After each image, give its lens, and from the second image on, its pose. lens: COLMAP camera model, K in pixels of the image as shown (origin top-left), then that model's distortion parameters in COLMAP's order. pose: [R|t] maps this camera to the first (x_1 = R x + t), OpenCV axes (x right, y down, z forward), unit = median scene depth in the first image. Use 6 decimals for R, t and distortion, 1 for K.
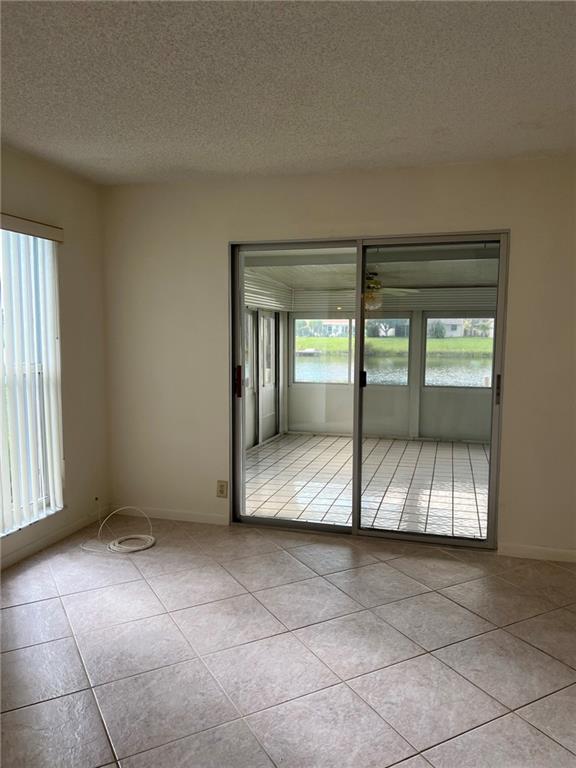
lens RADIAL K [[576.6, 0, 288.6], [0, 576.6, 392.2], [0, 0, 1]] dist [0.052669, -0.086099]
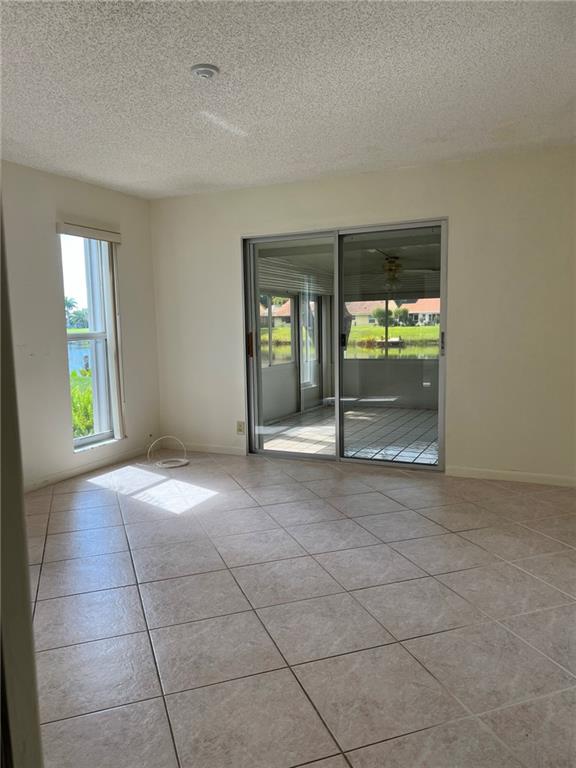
lens RADIAL K [[580.2, 0, 280.5], [0, 580.2, 395.7], [0, 0, 1]] dist [0.066885, -0.073231]
pose [[0.985747, -0.002693, -0.168212, 0.196825], [0.005716, 0.999831, 0.017493, 0.073304], [0.168136, -0.018205, 0.985596, -0.279874]]
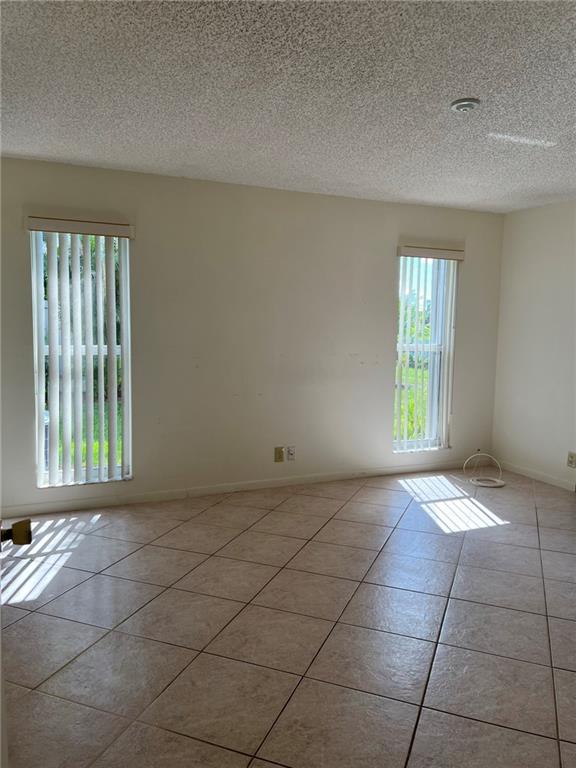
lens RADIAL K [[579.1, 0, 286.7], [0, 579.1, 381.8], [0, 0, 1]] dist [0.075052, -0.091244]
pose [[0.635809, 0.083107, -0.767359, 0.416073], [-0.097900, 0.994840, 0.026627, 0.037636], [0.765612, 0.058195, 0.640665, -0.204953]]
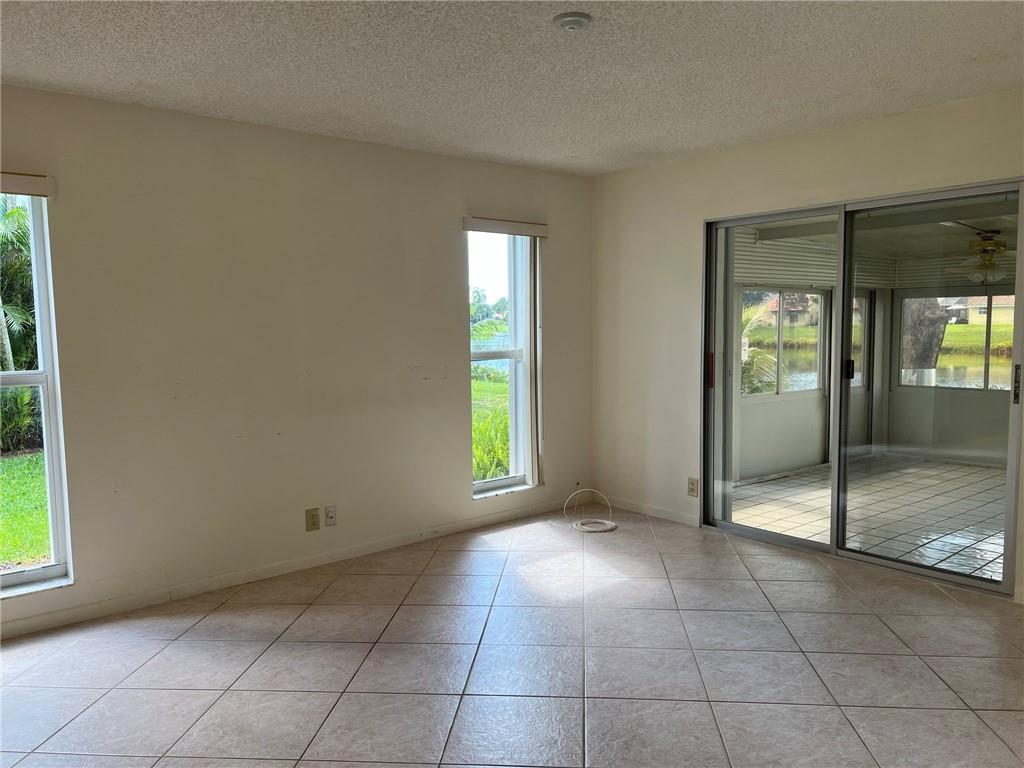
lens RADIAL K [[773.6, 0, 516.2], [0, 773.6, 395.8], [0, 0, 1]] dist [0.066885, -0.073231]
pose [[0.831309, 0.037766, -0.554526, 0.338088], [-0.043705, 0.999041, 0.002520, 0.032017], [0.554090, 0.022140, 0.832162, -0.197309]]
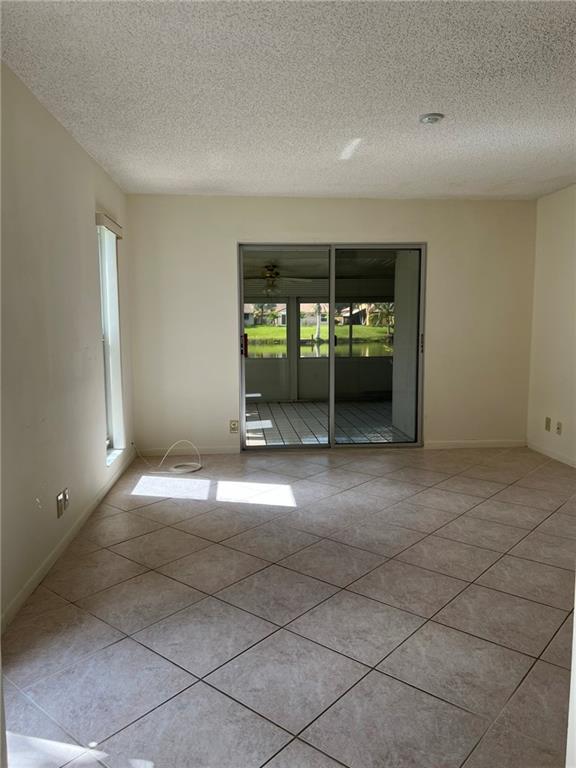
lens RADIAL K [[572.0, 0, 285.2], [0, 572.0, 400.9], [0, 0, 1]] dist [-0.076642, -0.000199]
pose [[0.935073, -0.059835, 0.349369, -0.467300], [0.048341, 0.997967, 0.041536, 0.059967], [-0.351144, -0.021950, 0.936064, -0.278524]]
